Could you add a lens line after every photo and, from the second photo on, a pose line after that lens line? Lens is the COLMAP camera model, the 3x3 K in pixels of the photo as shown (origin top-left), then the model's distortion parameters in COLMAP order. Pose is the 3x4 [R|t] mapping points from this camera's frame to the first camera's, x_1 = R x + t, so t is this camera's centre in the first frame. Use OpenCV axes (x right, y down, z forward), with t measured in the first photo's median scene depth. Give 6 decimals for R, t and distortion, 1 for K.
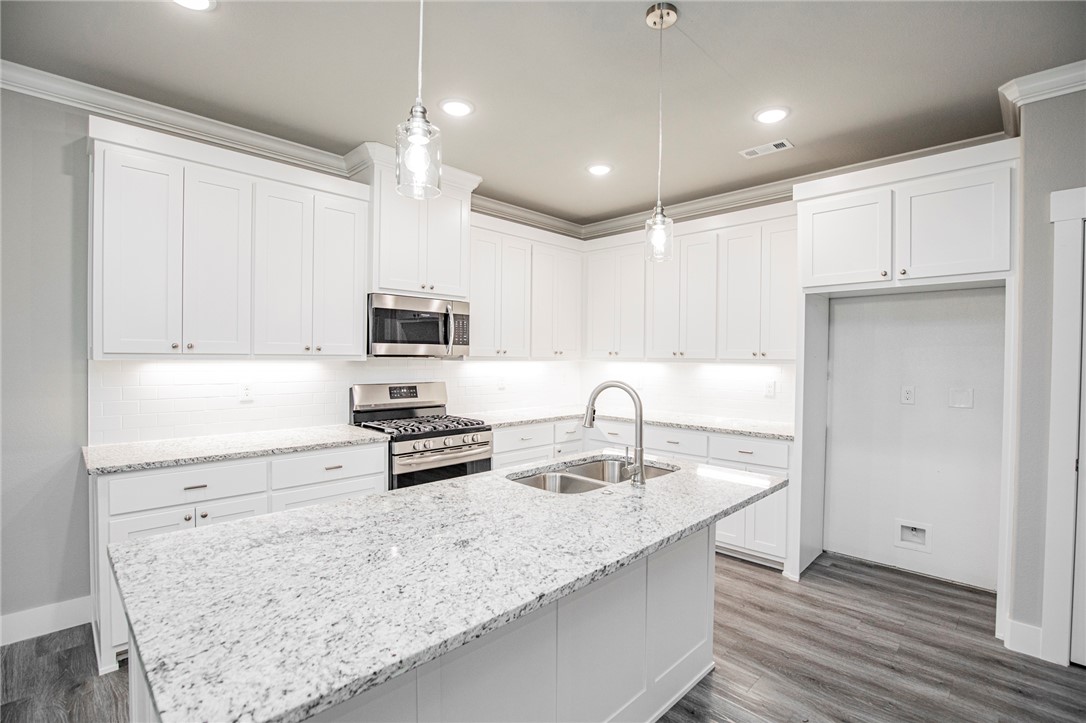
lens RADIAL K [[506.1, 0, 552.7], [0, 506.1, 363.7], [0, 0, 1]] dist [-0.034498, 0.005811]
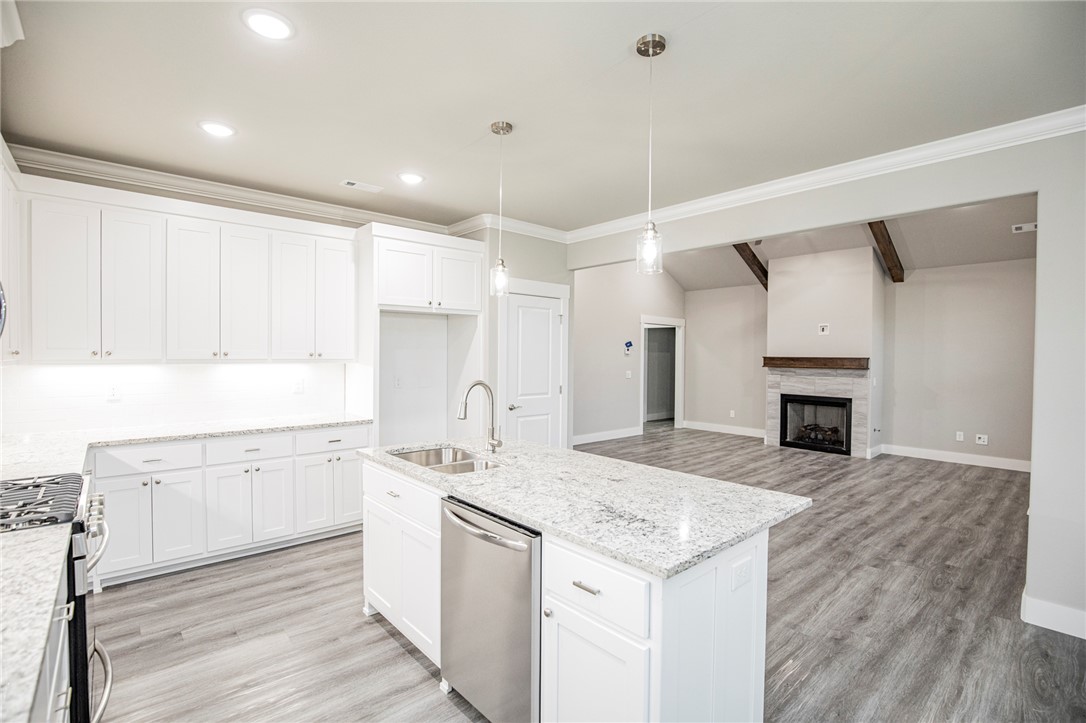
lens RADIAL K [[506.1, 0, 552.7], [0, 506.1, 363.7], [0, 0, 1]] dist [-0.034498, 0.005811]
pose [[0.059133, -0.028406, 0.997846, -0.751415], [0.008375, 0.999574, 0.027959, -0.028564], [-0.998215, 0.006703, 0.059346, 0.458864]]
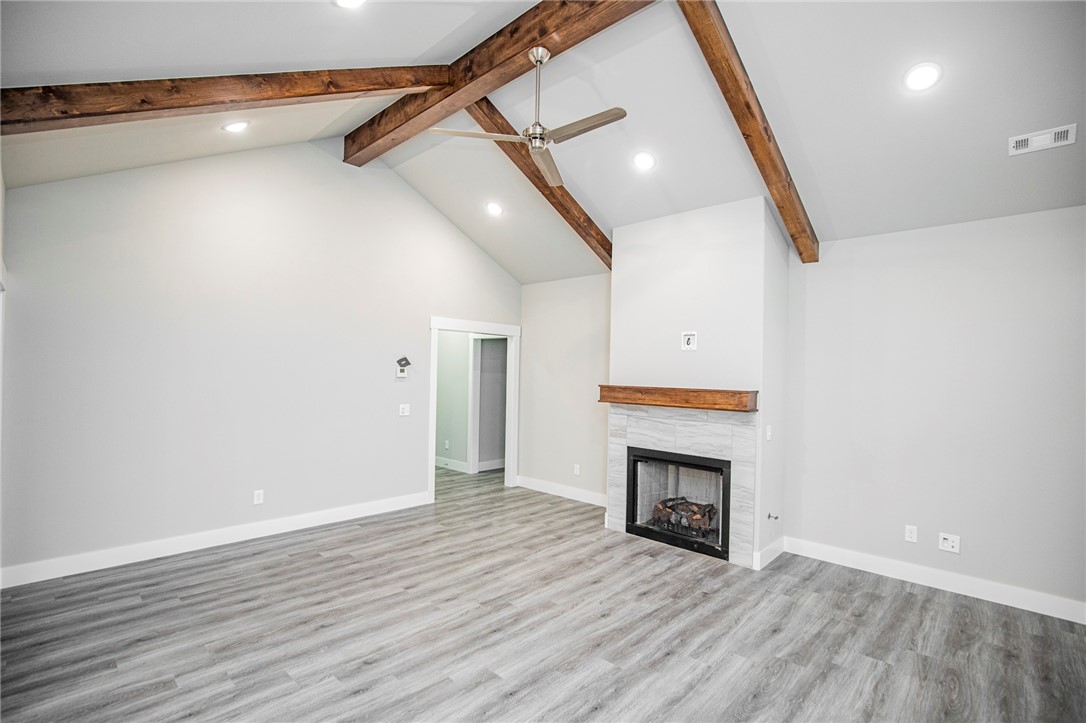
lens RADIAL K [[507.0, 0, 551.2], [0, 507.0, 366.5], [0, 0, 1]] dist [-0.034550, 0.006533]
pose [[-0.017661, -0.003053, 0.999839, 0.278955], [-0.003146, 0.999991, 0.002998, -0.044725], [-0.999839, -0.003093, -0.017670, -0.264562]]
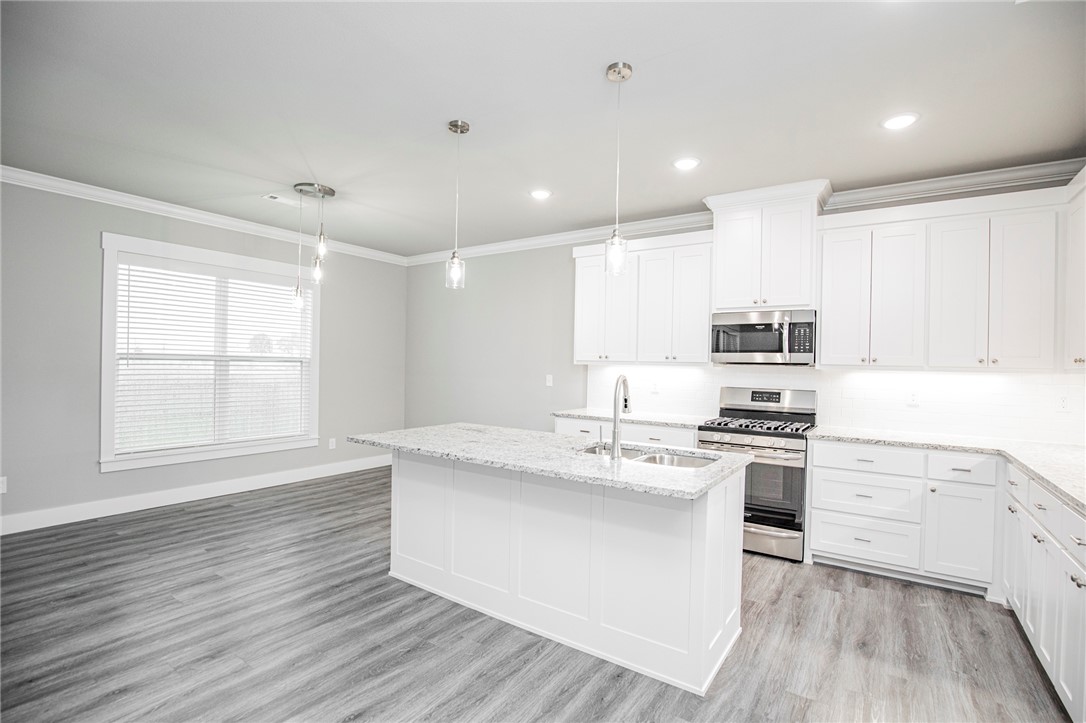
lens RADIAL K [[504.8, 0, 549.3], [0, 504.8, 367.3], [0, 0, 1]] dist [-0.033773, 0.004698]
pose [[0.175228, -0.001467, -0.984527, 0.823743], [-0.033657, 0.999405, -0.007480, 0.018433], [0.983952, 0.034447, 0.175074, 0.385680]]
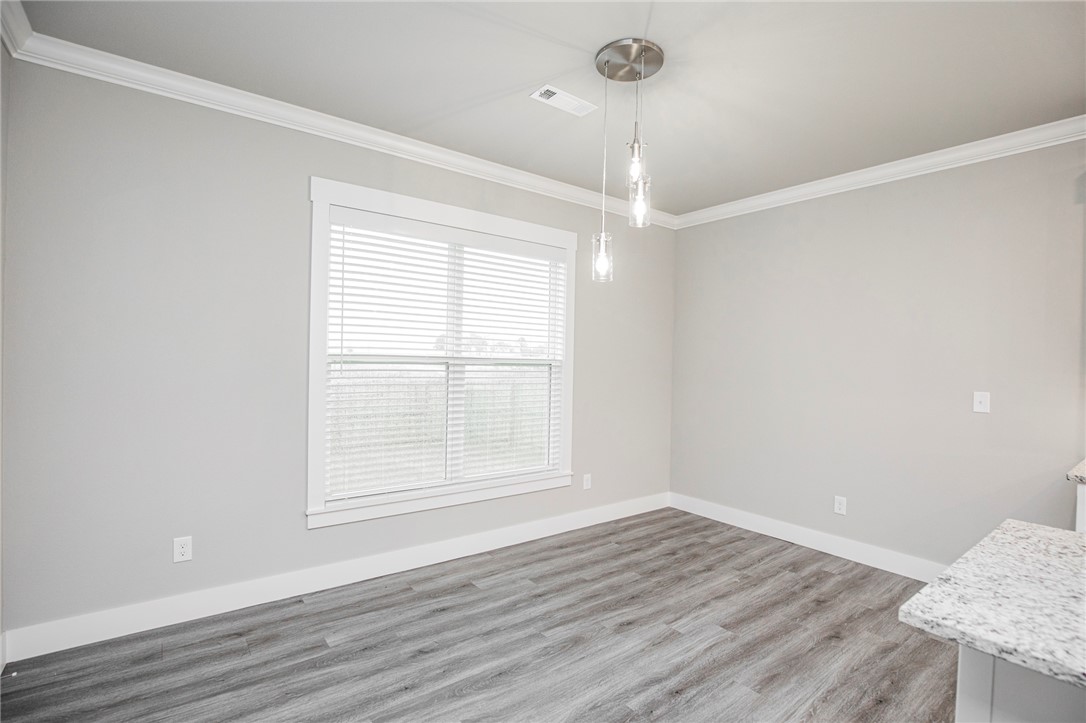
lens RADIAL K [[509.9, 0, 546.8], [0, 509.9, 365.3], [0, 0, 1]] dist [-0.032680, 0.000829]
pose [[-0.147065, -0.001887, -0.989125, 0.187557], [-0.039738, 0.999202, 0.004002, 0.010530], [0.988328, 0.039895, -0.147022, 0.013502]]
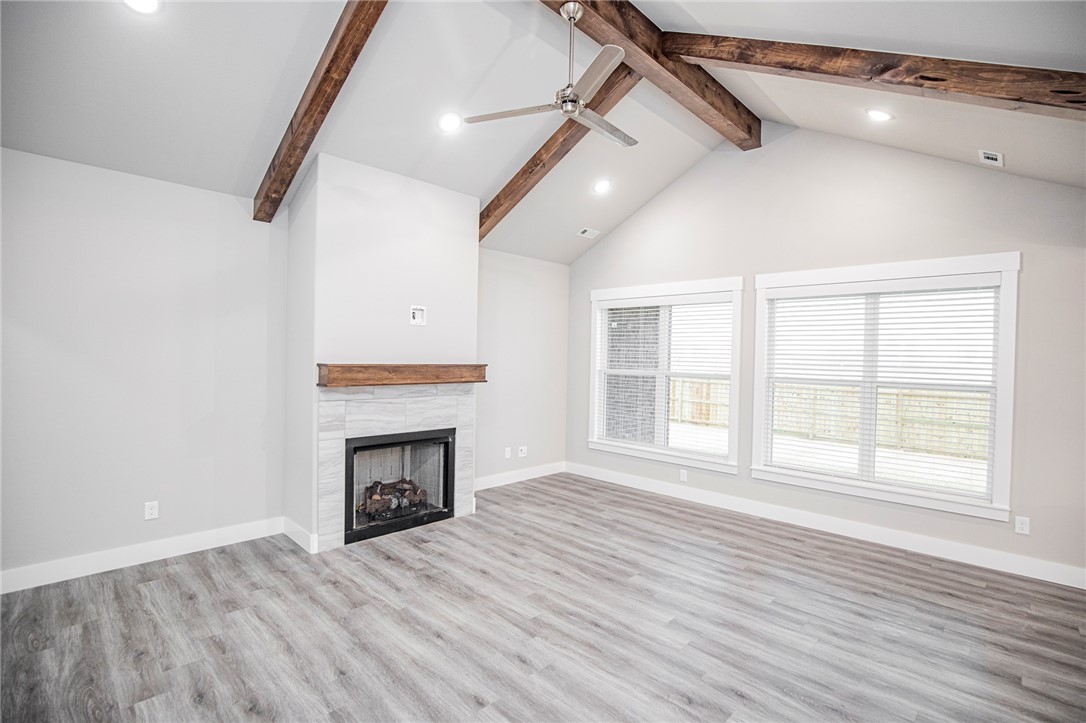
lens RADIAL K [[506.1, 0, 552.7], [0, 506.1, 363.7], [0, 0, 1]] dist [-0.034498, 0.005811]
pose [[-0.999336, -0.033007, -0.015461, 1.323484], [-0.033529, 0.998832, 0.034779, -0.042433], [0.014295, 0.035274, -0.999275, 0.699459]]
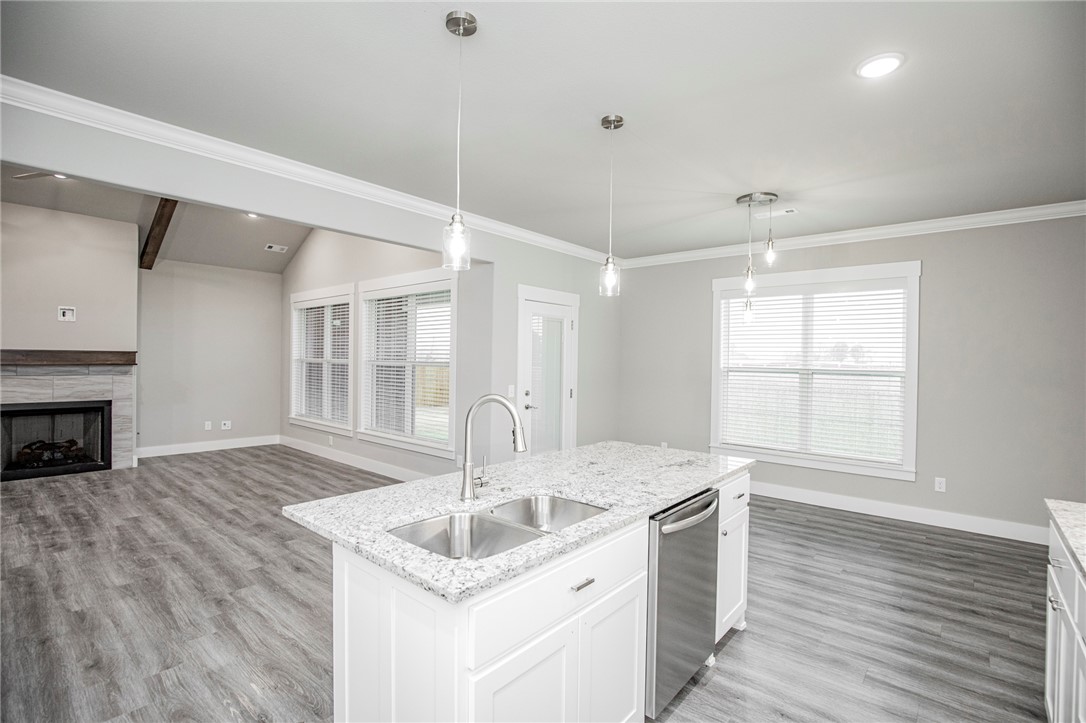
lens RADIAL K [[505.0, 0, 558.7], [0, 505.0, 359.7], [0, 0, 1]] dist [-0.042651, 0.008548]
pose [[-0.996566, -0.026809, -0.078339, 0.049362], [-0.028368, 0.999420, 0.018856, -0.031838], [0.077789, 0.021014, -0.996748, 1.207888]]
